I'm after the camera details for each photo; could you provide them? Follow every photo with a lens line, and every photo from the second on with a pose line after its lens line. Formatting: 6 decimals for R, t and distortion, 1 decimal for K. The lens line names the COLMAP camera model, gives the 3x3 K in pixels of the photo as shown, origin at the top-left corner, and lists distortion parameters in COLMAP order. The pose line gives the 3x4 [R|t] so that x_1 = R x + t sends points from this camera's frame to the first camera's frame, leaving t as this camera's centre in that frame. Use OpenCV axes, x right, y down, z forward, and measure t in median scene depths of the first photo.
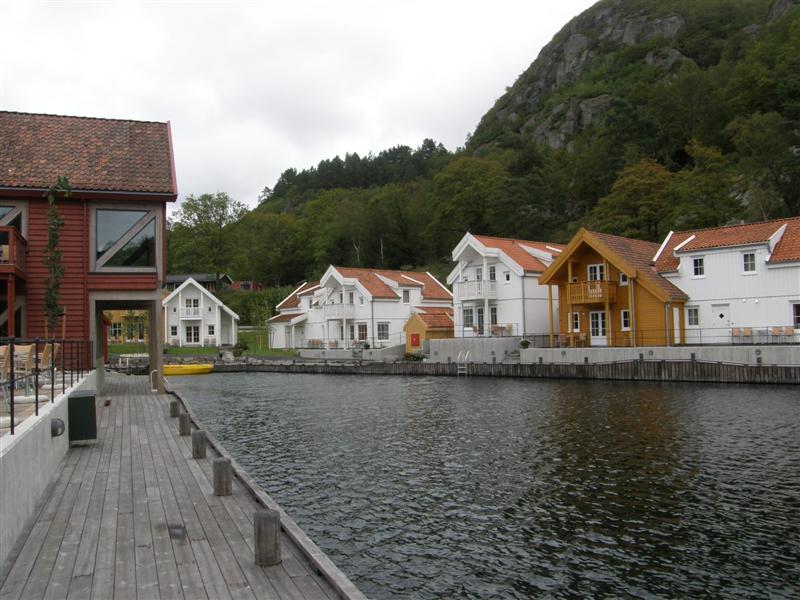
lens RADIAL K [[680.4, 0, 394.9], [0, 680.4, 299.2], [0, 0, 1]] dist [-0.154441, 0.129709]
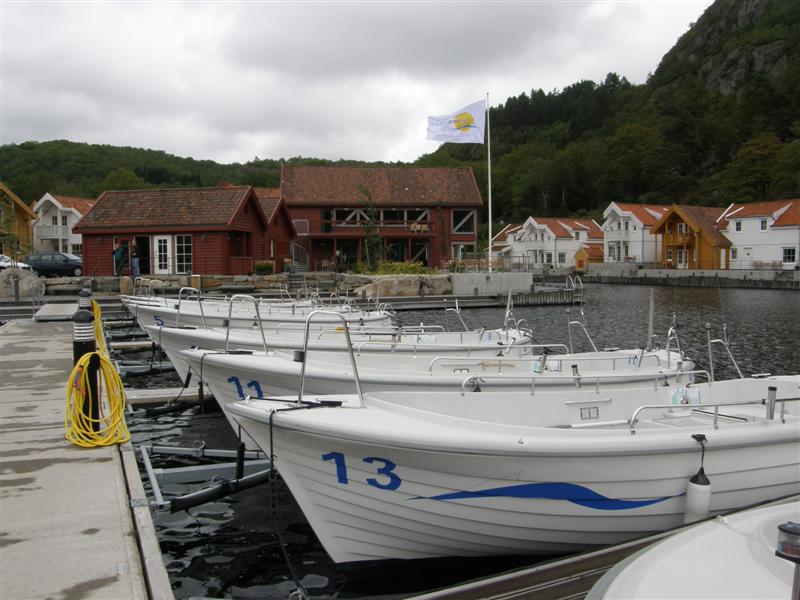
lens RADIAL K [[680.4, 0, 398.8], [0, 680.4, 299.7], [0, 0, 1]] dist [-0.154441, 0.129709]
pose [[0.966712, 0.032621, -0.253778, 0.017203], [-0.004349, 0.993791, 0.111179, -0.029701], [0.255829, -0.106374, 0.960852, -0.630917]]
